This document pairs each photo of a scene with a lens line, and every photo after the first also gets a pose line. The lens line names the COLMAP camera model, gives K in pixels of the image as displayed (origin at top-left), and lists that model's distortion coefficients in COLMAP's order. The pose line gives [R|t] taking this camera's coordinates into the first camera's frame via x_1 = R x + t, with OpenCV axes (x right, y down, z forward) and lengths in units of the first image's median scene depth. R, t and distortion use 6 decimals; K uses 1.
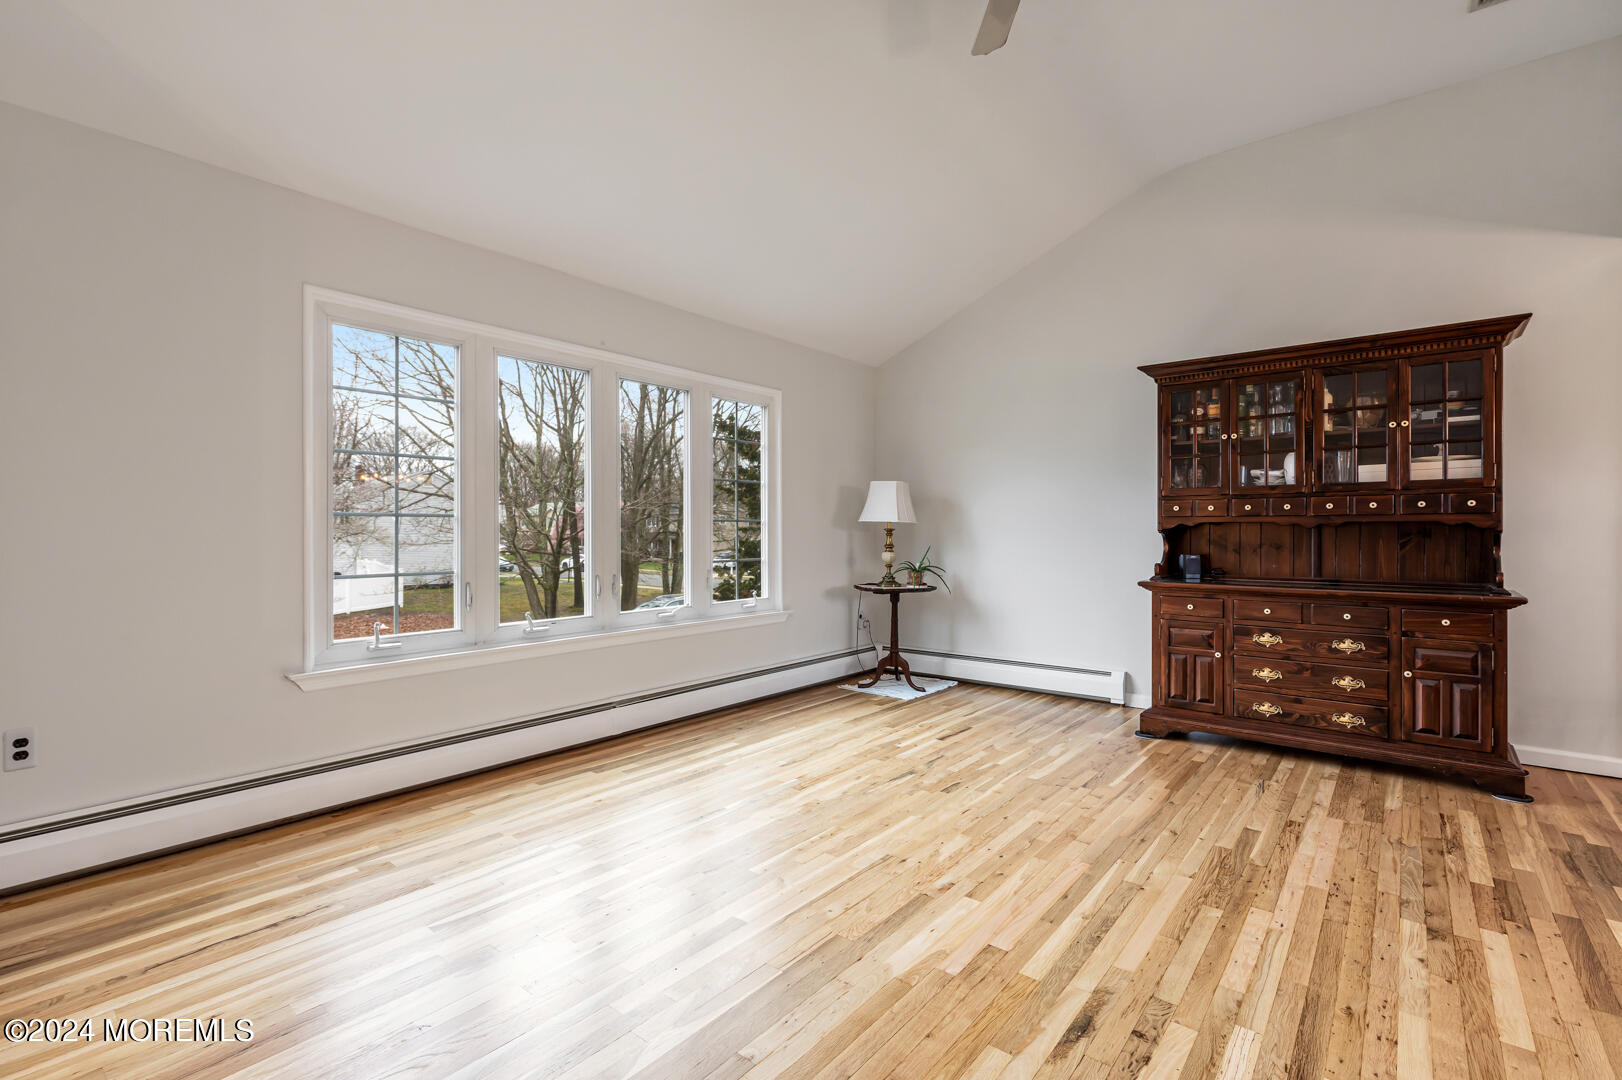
lens RADIAL K [[734.4, 0, 817.1], [0, 734.4, 530.0], [0, 0, 1]] dist [0.001821, -0.001687]
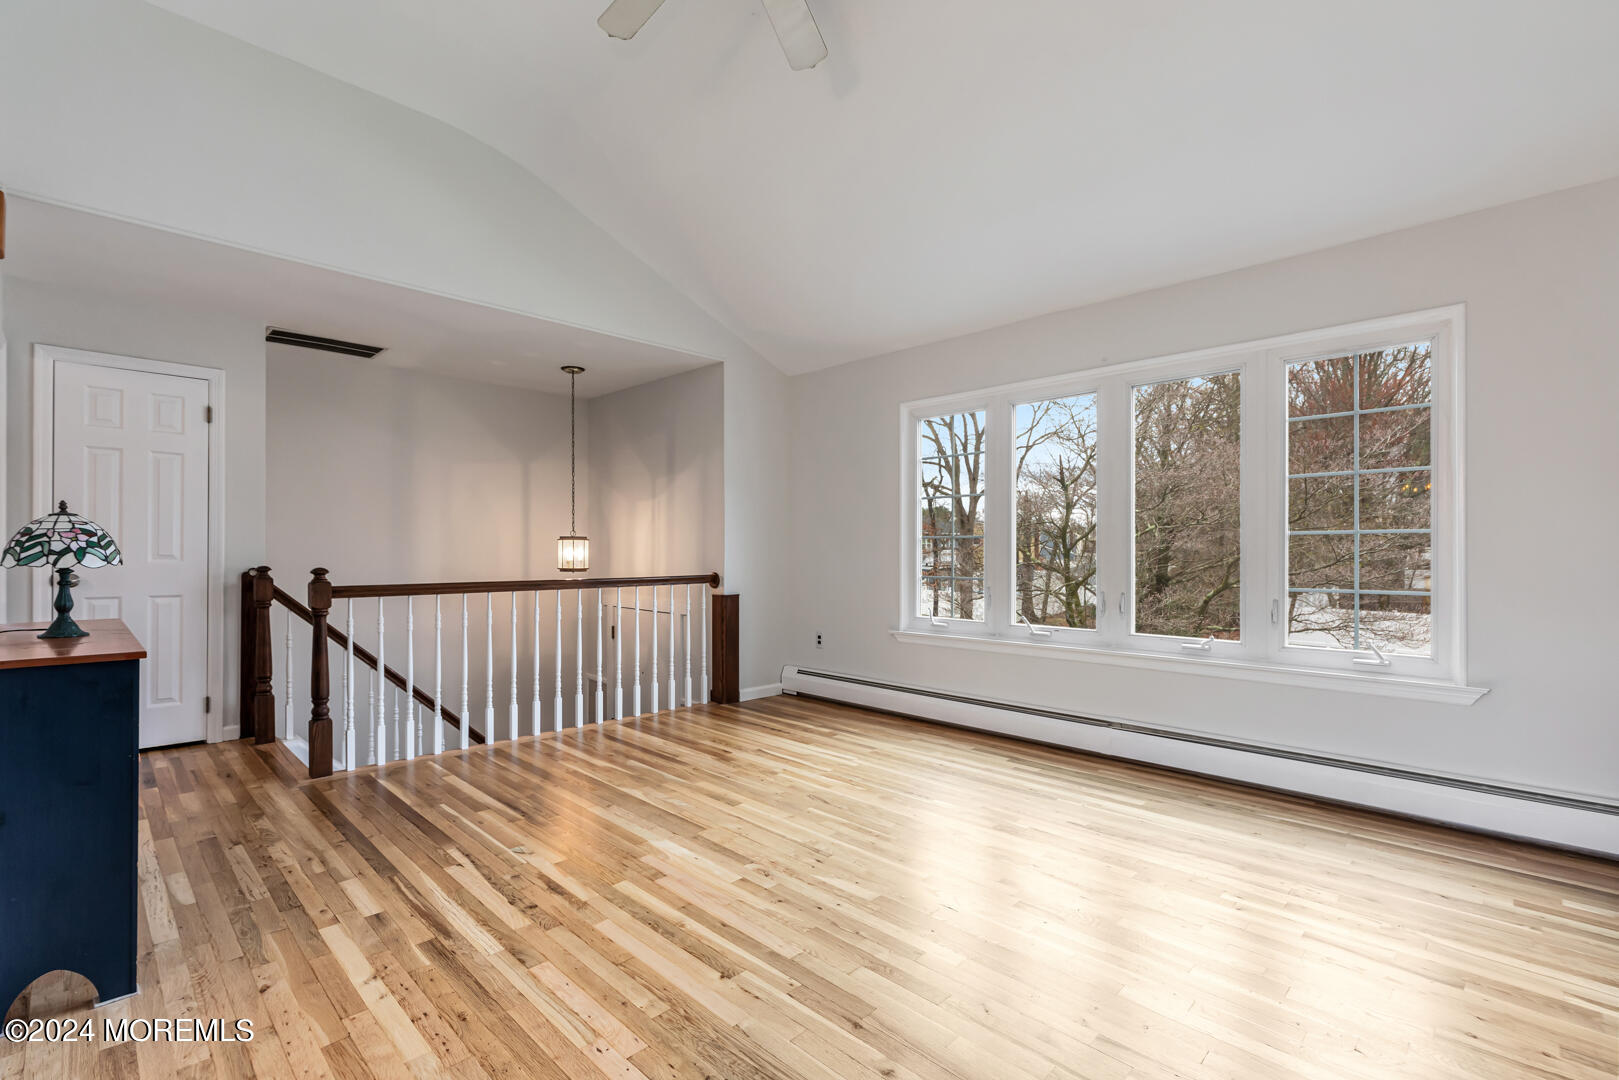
lens RADIAL K [[733.1, 0, 803.9], [0, 733.1, 545.2], [0, 0, 1]] dist [0.001821, -0.001687]
pose [[-0.106481, -0.004407, -0.994305, 1.171891], [0.002454, 0.999986, -0.004695, 0.002358], [0.994312, -0.002940, -0.106469, 1.097639]]
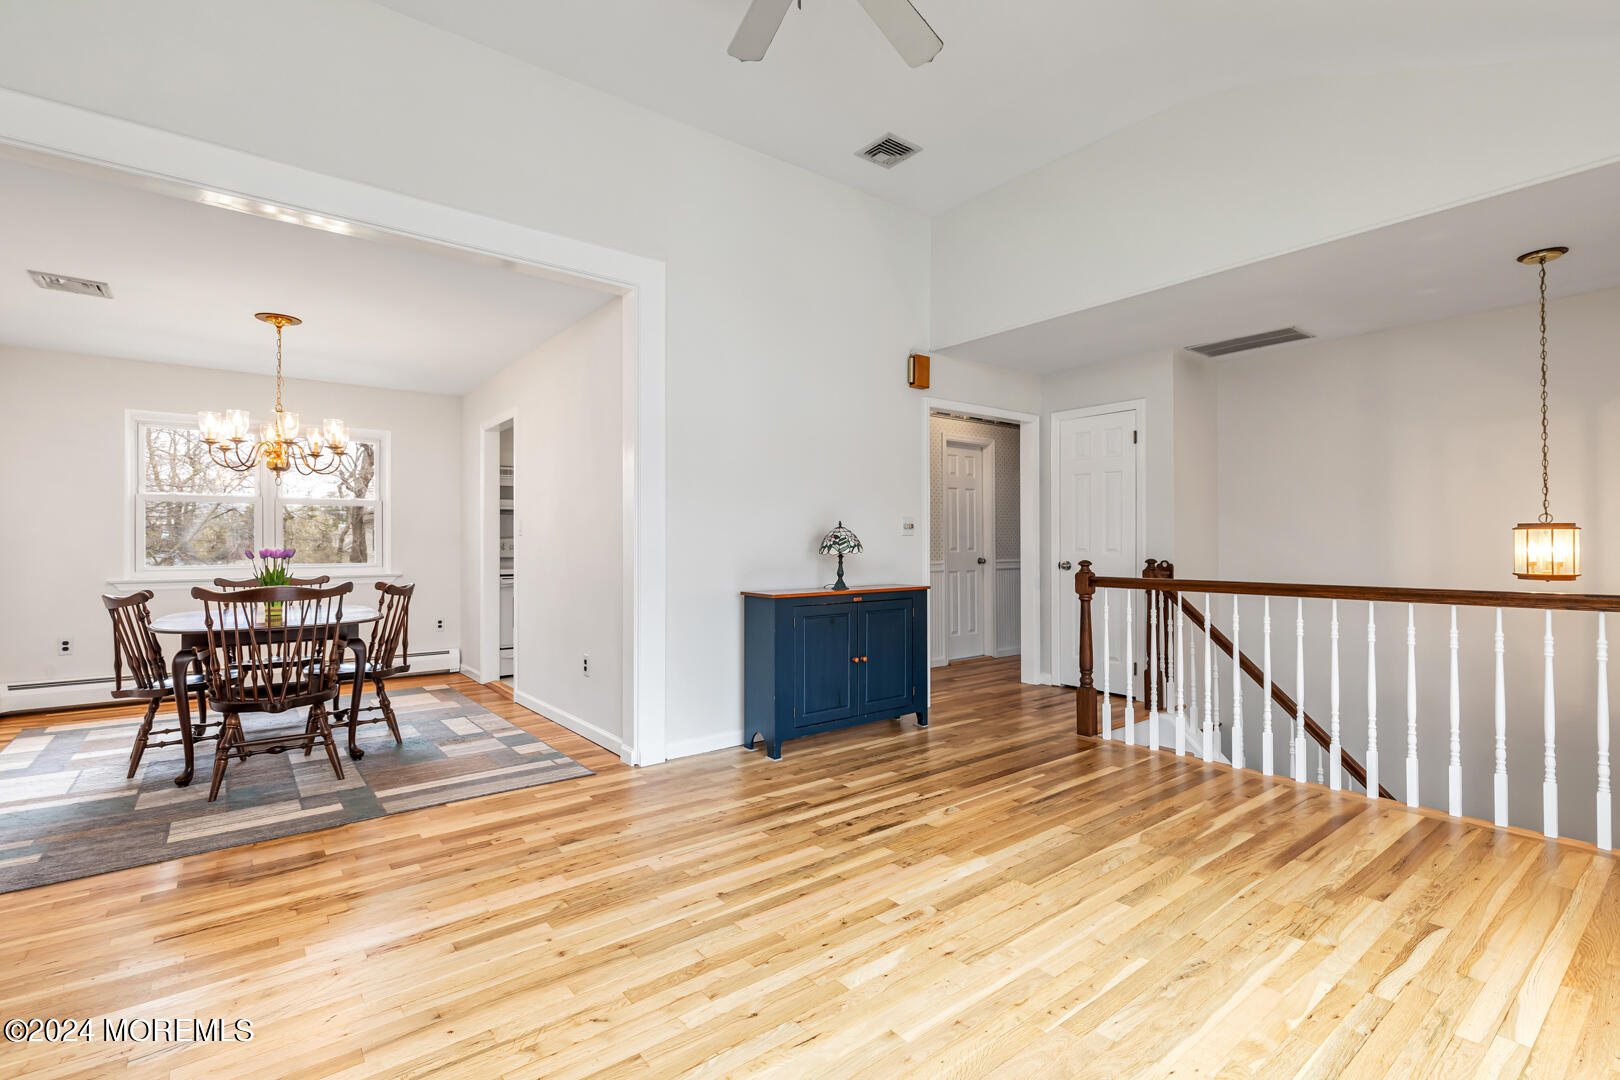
lens RADIAL K [[733.5, 0, 797.9], [0, 733.5, 543.2], [0, 0, 1]] dist [0.001821, -0.001687]
pose [[-0.971780, 0.003648, 0.235859, 0.088835], [0.002544, 0.999984, -0.004983, 0.004419], [-0.235874, -0.004243, -0.971774, 1.829487]]
